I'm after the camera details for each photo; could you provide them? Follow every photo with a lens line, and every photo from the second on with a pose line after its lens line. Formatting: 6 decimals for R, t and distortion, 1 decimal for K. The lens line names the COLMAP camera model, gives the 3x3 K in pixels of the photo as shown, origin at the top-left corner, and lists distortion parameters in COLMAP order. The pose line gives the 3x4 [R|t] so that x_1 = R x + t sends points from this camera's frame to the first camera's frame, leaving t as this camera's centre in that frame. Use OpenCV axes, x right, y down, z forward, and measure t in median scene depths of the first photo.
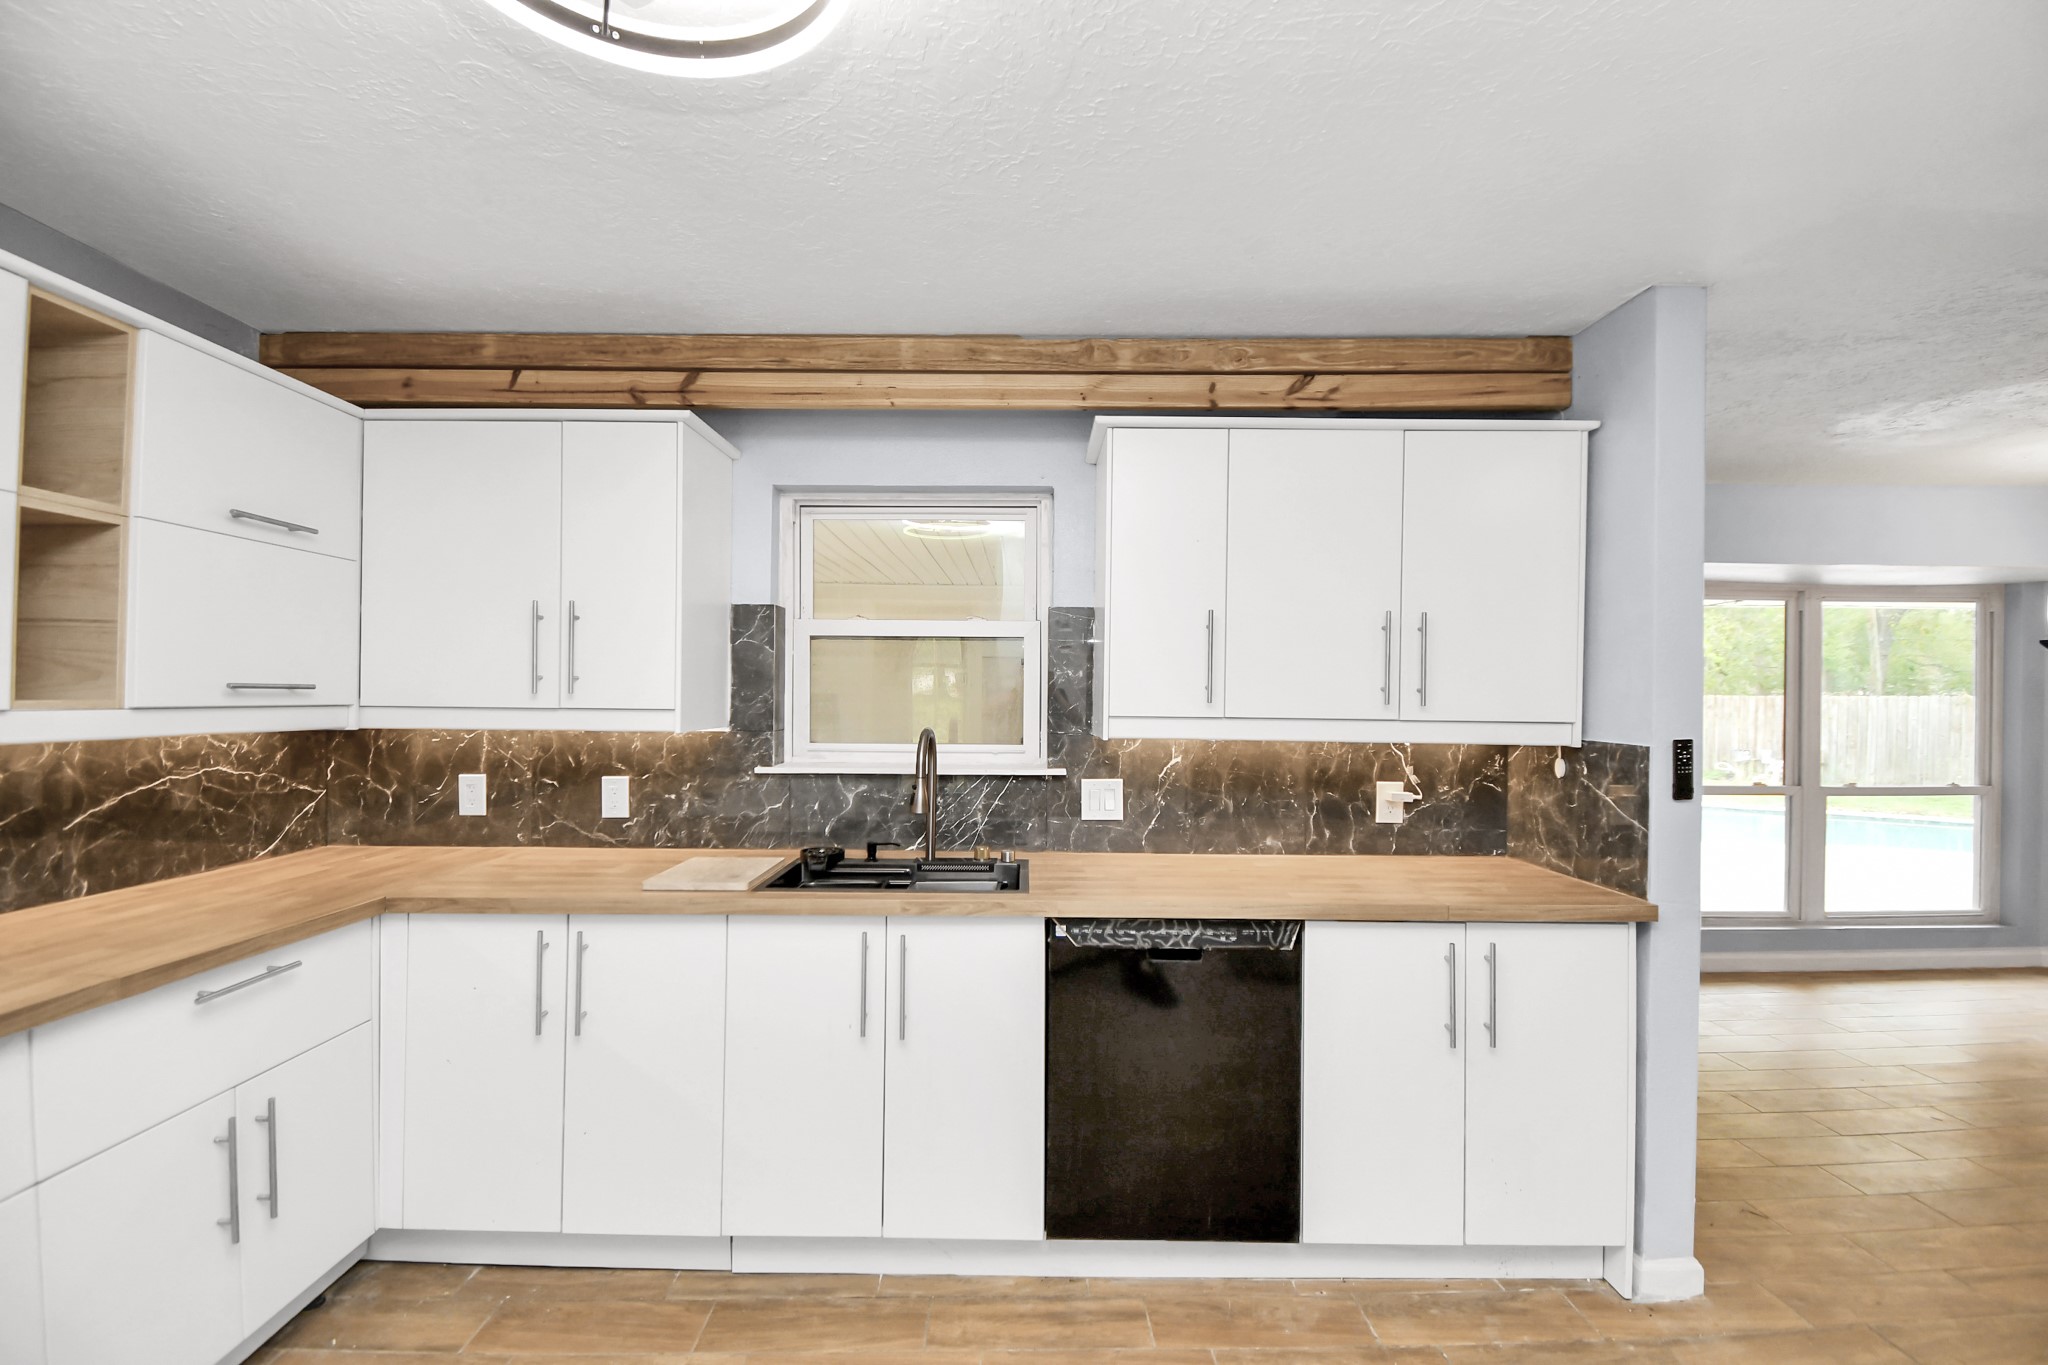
lens RADIAL K [[855.4, 0, 1061.6], [0, 855.4, 694.7], [0, 0, 1]] dist [0.017393, -0.019818]
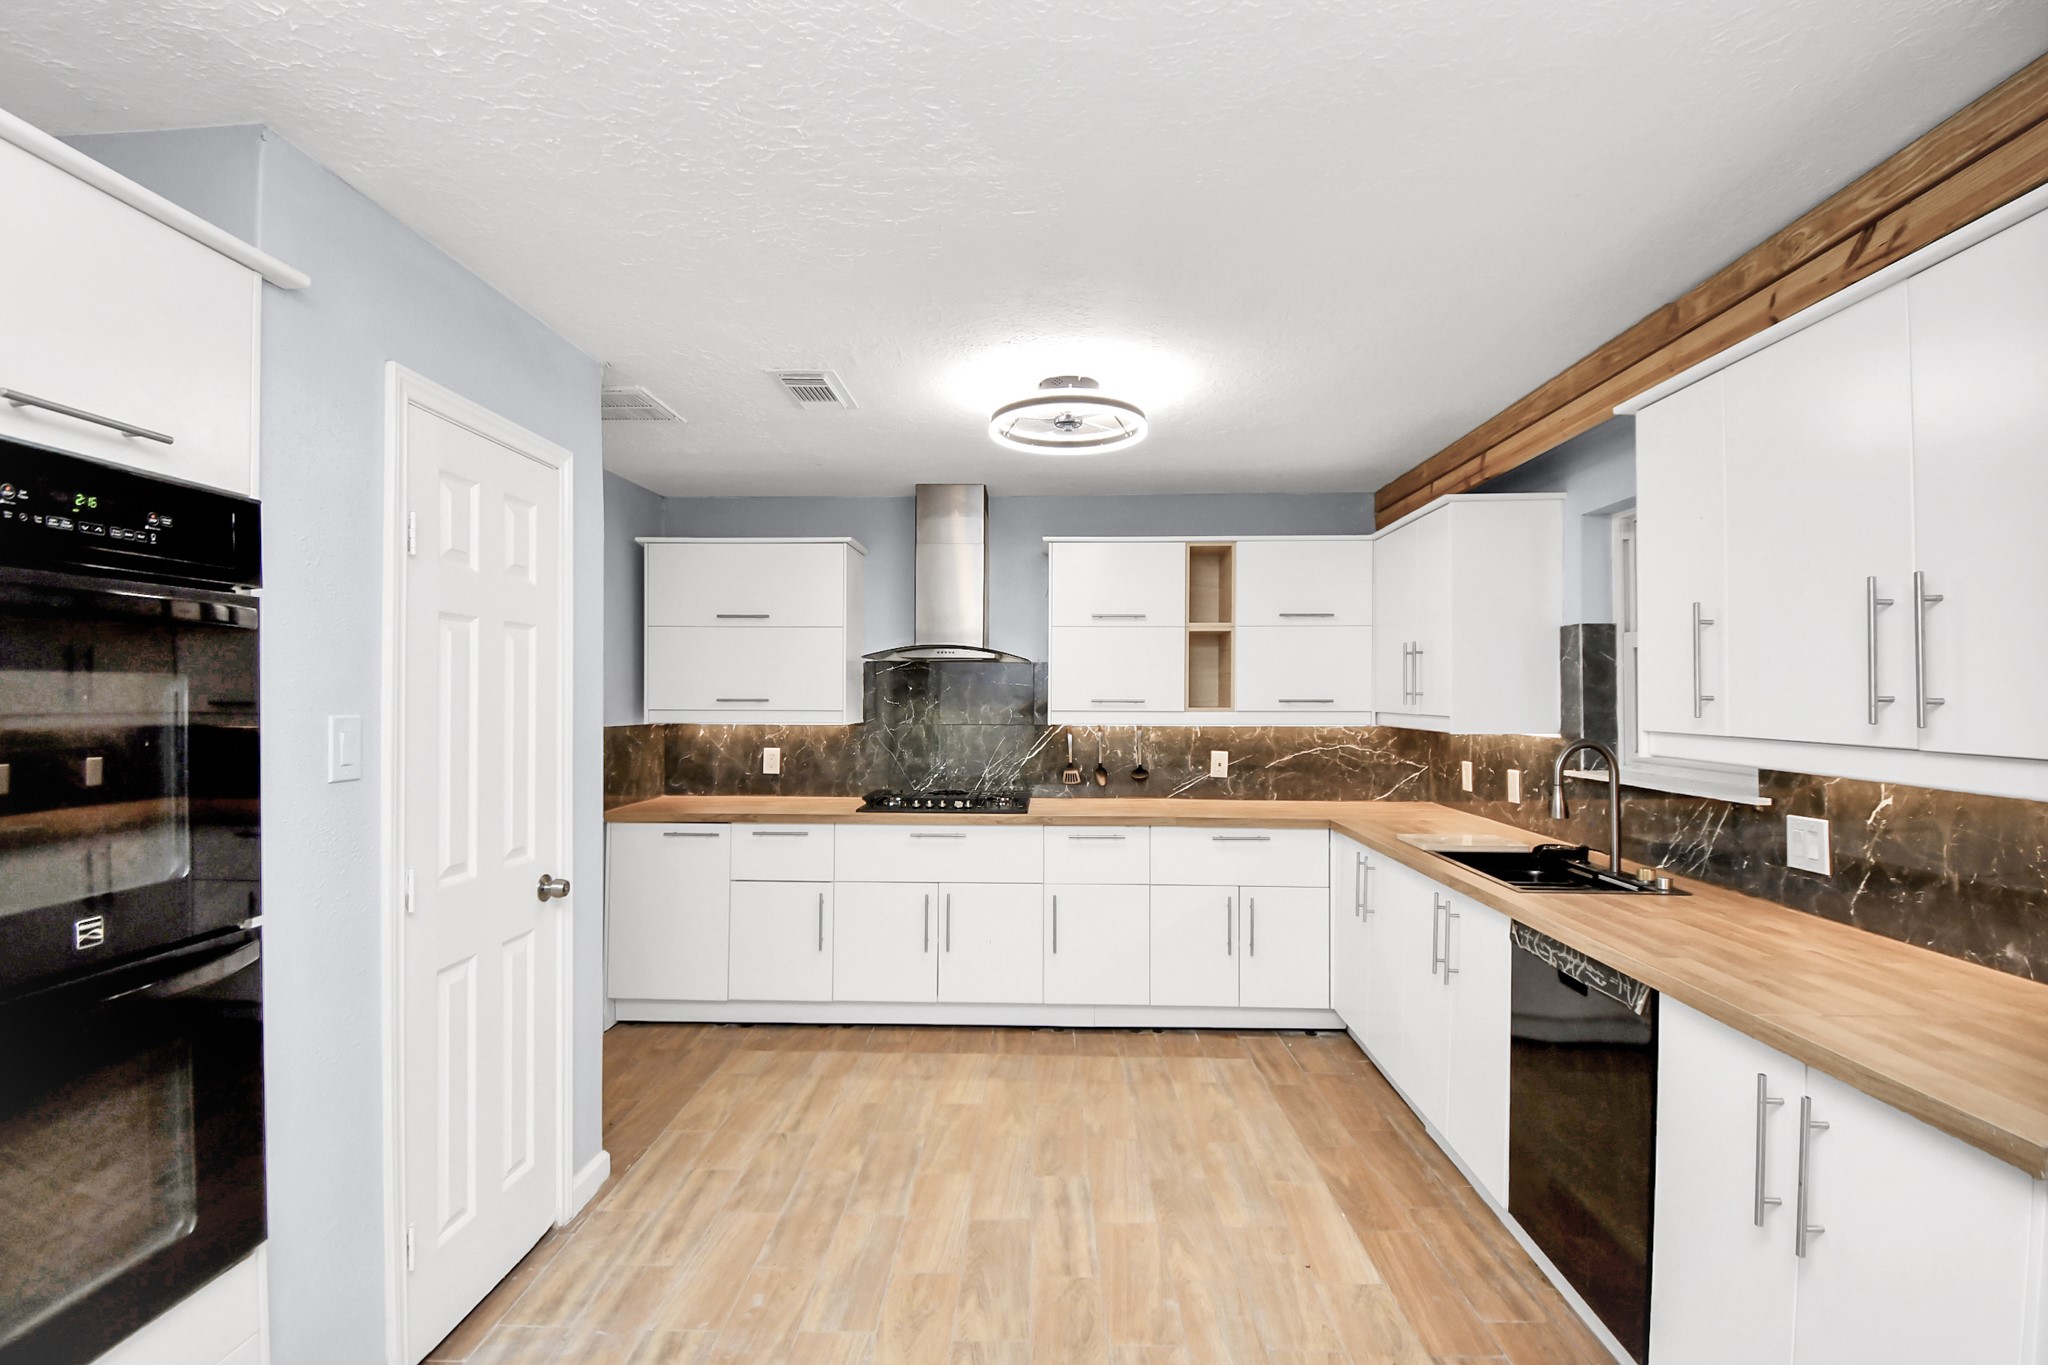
lens RADIAL K [[962.4, 0, 1012.4], [0, 962.4, 697.5], [0, 0, 1]] dist [0.021935, -0.026406]
pose [[-0.035375, -0.004909, -0.999362, 1.019116], [0.000579, 0.999988, -0.004933, -0.004798], [0.999374, -0.000753, -0.035371, 0.352717]]
